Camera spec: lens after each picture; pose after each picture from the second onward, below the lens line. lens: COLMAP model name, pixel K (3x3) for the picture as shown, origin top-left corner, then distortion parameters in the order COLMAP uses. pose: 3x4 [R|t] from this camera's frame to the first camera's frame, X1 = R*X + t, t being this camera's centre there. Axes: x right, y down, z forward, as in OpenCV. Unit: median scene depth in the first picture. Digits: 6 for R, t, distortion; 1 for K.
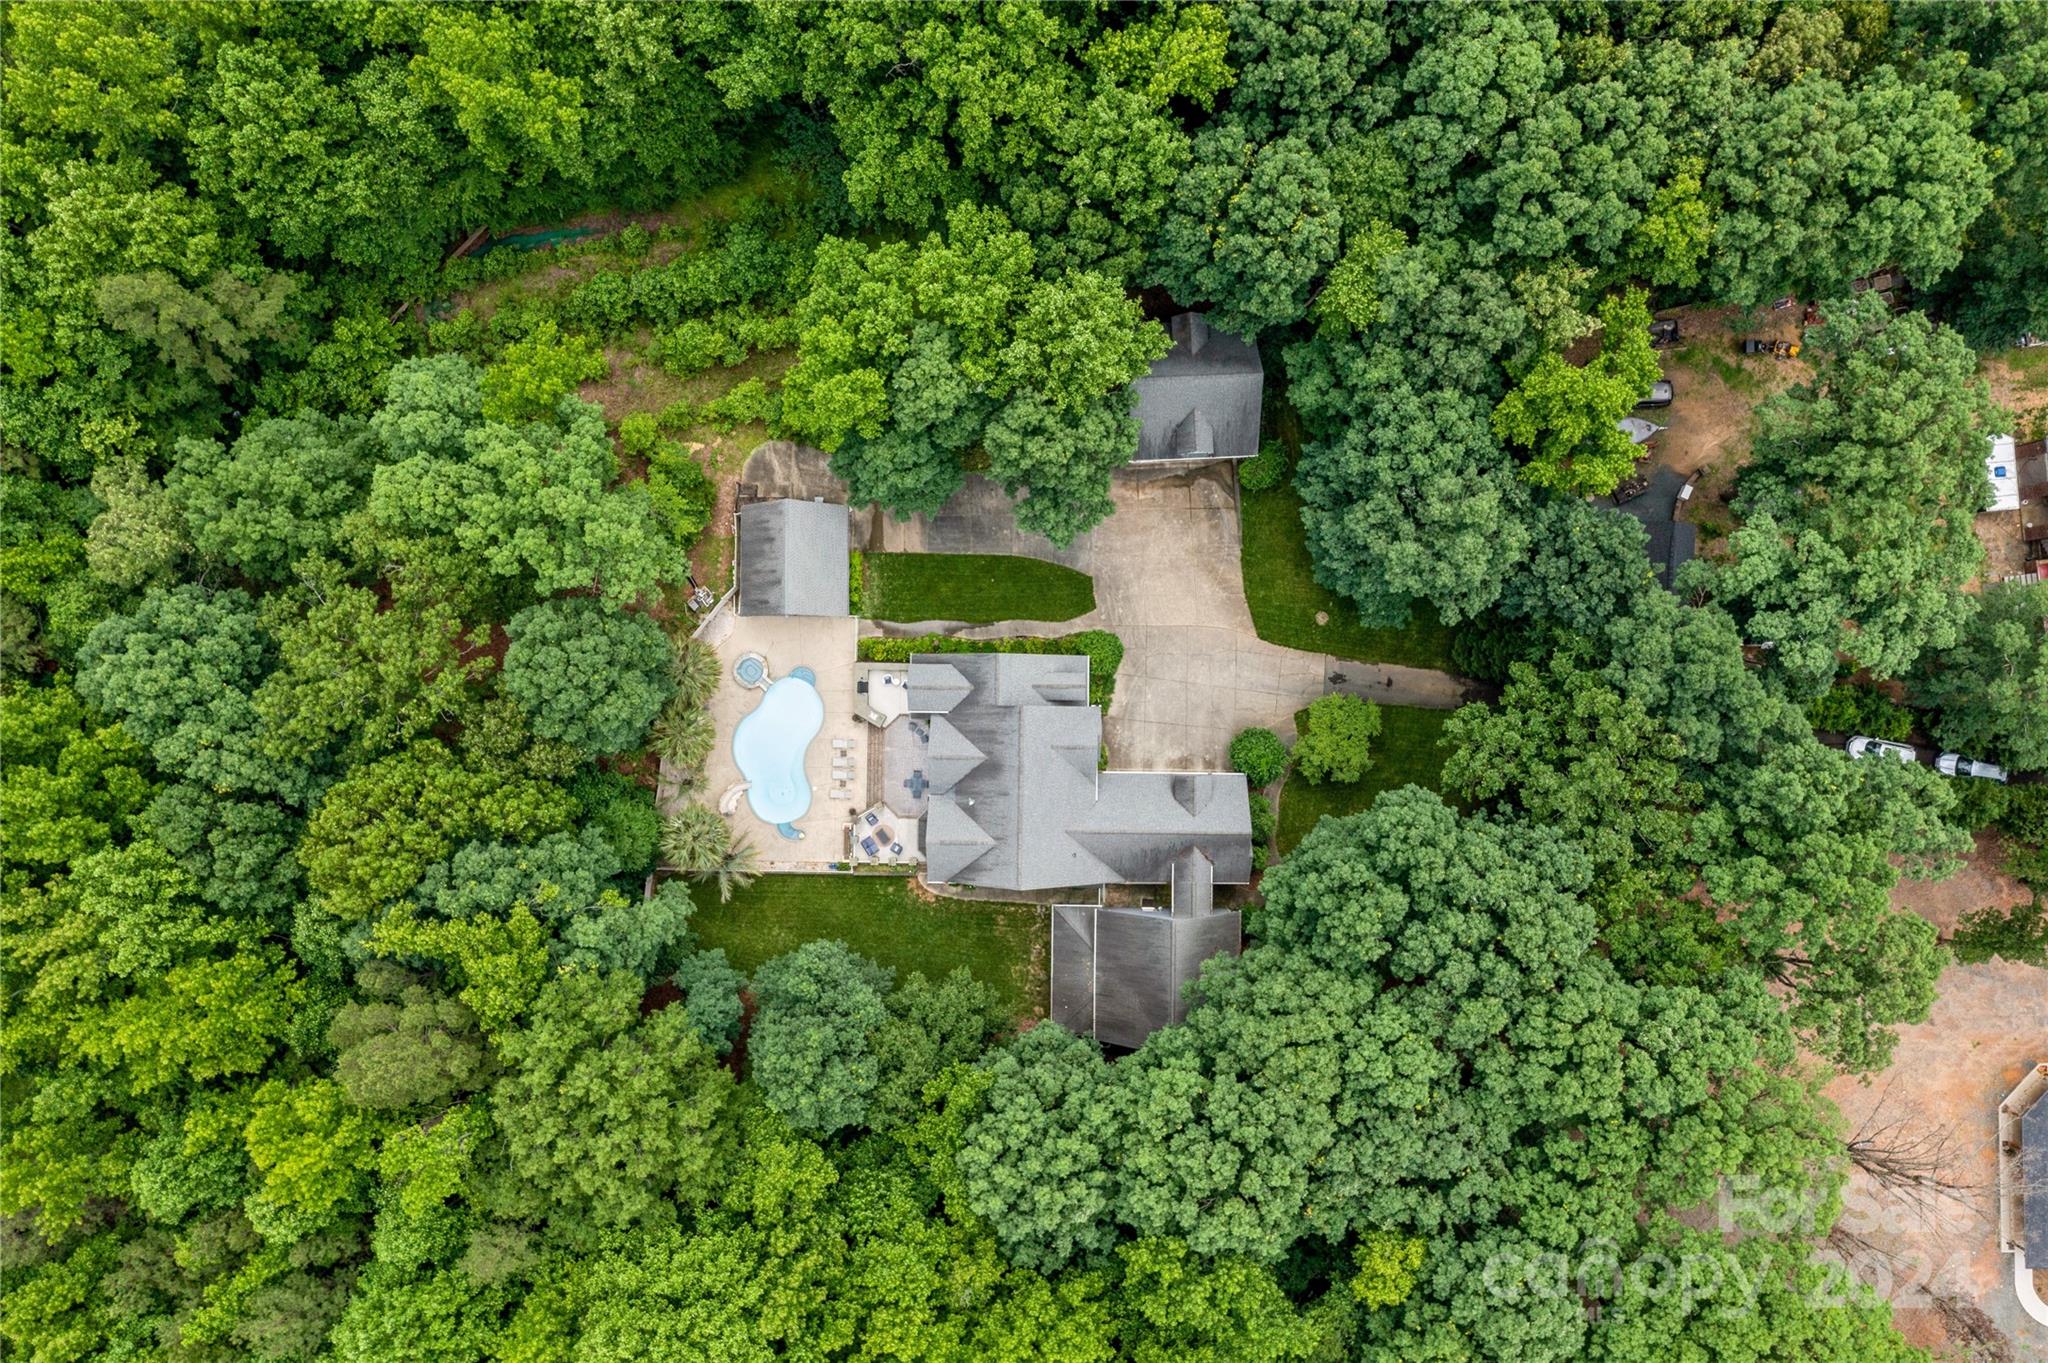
lens RADIAL K [[1623.3, 0, 1024.0], [0, 1623.3, 681.5], [0, 0, 1]] dist [0.006689, 0.004028]
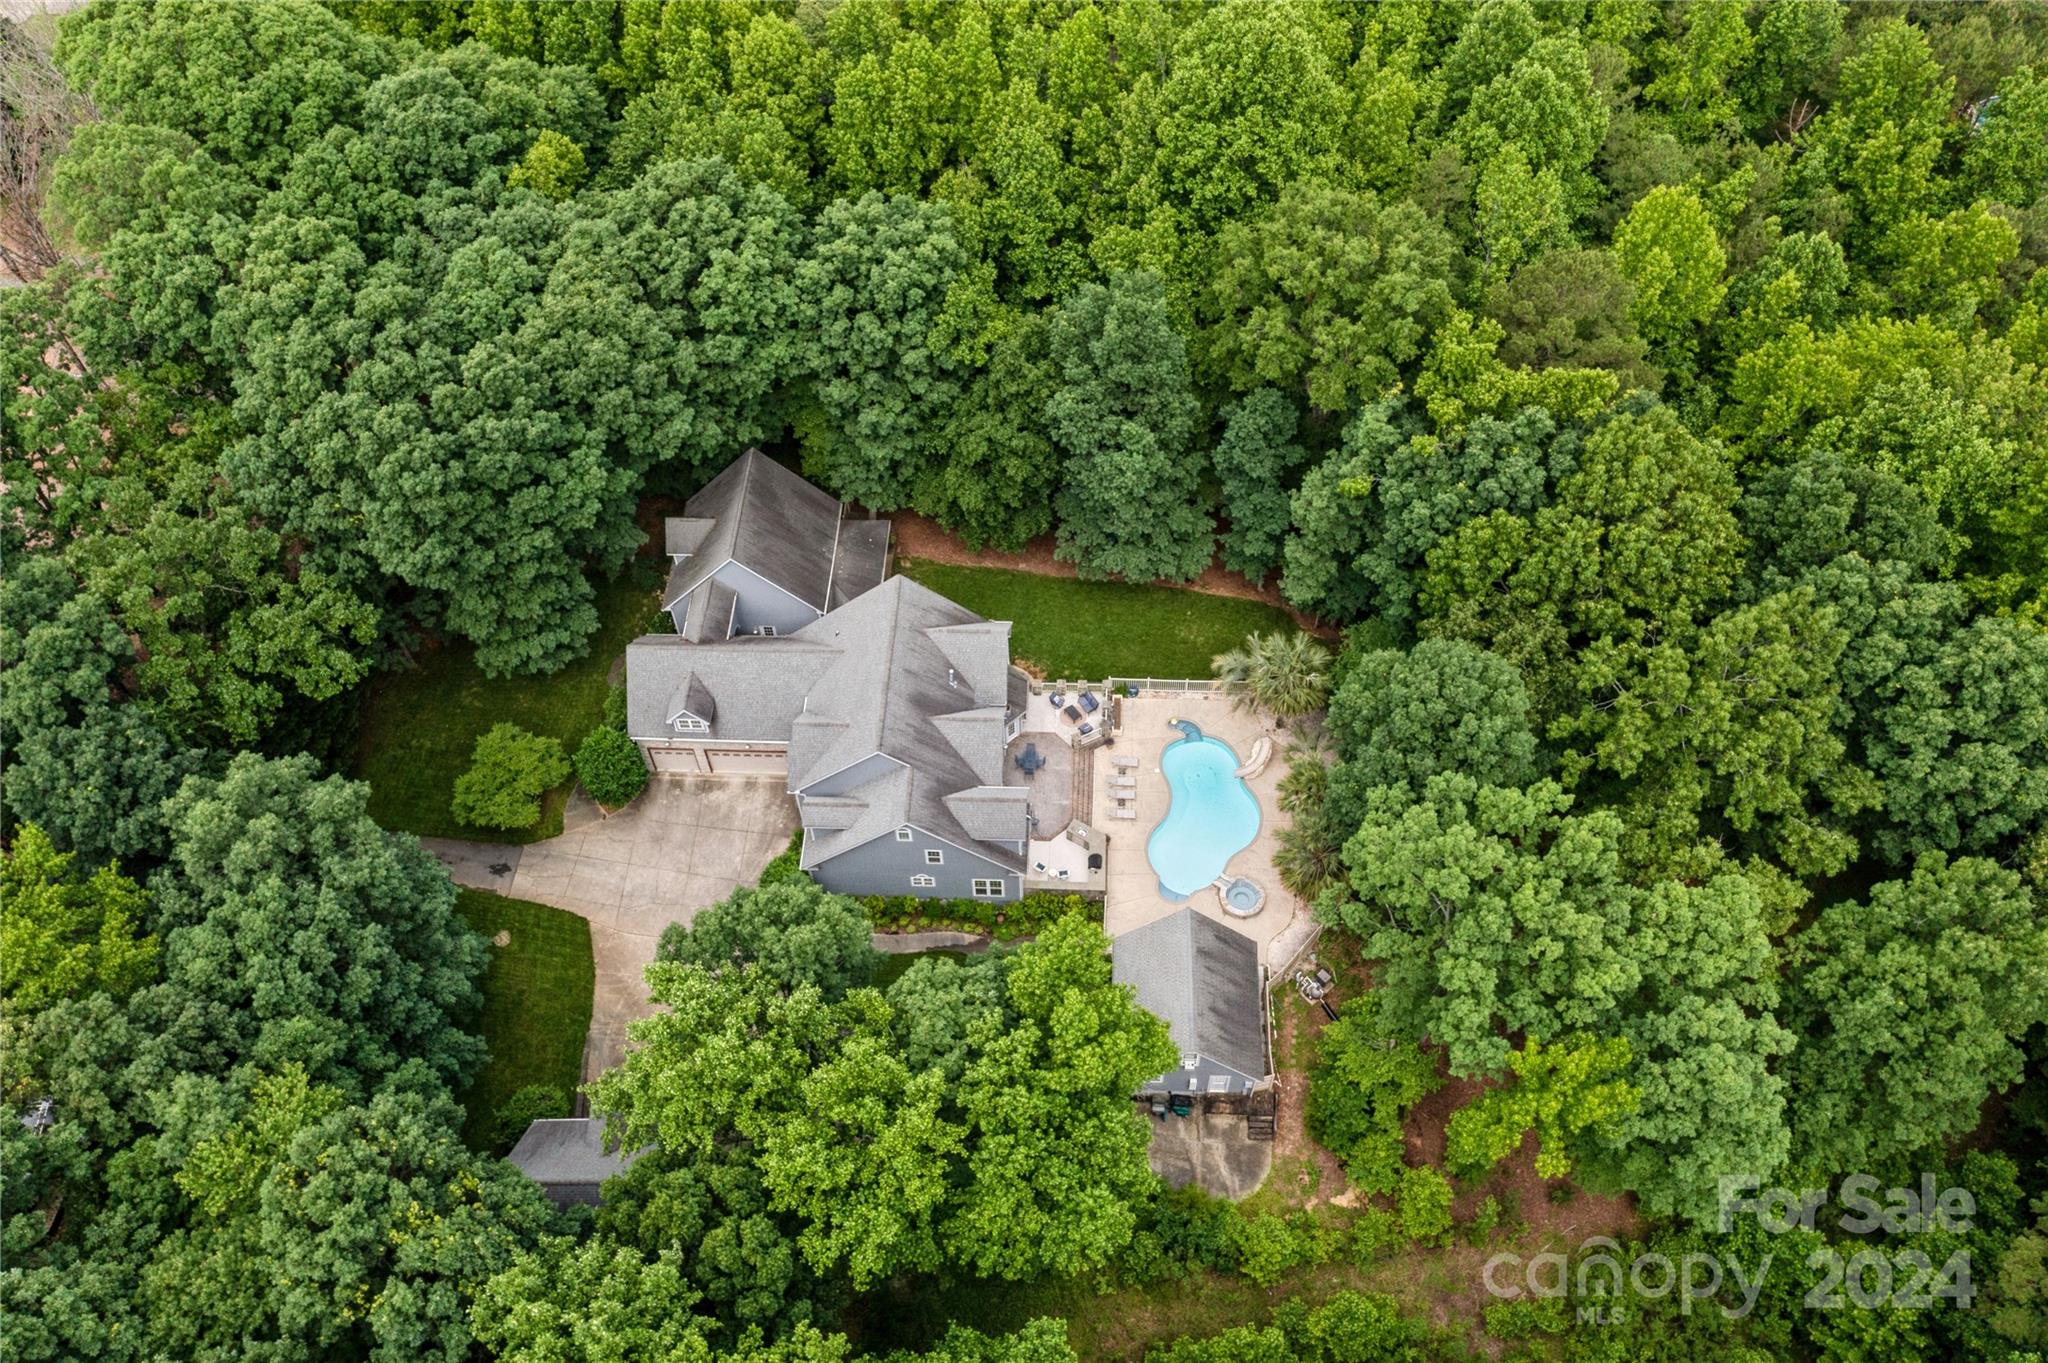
lens RADIAL K [[1623.3, 0, 1024.0], [0, 1623.3, 681.5], [0, 0, 1]] dist [0.006689, 0.004028]
pose [[-0.998642, -0.003703, 0.051967, -0.105064], [0.035131, -0.784451, 0.619195, -0.414334], [0.038473, 0.620179, 0.783516, 0.327333]]
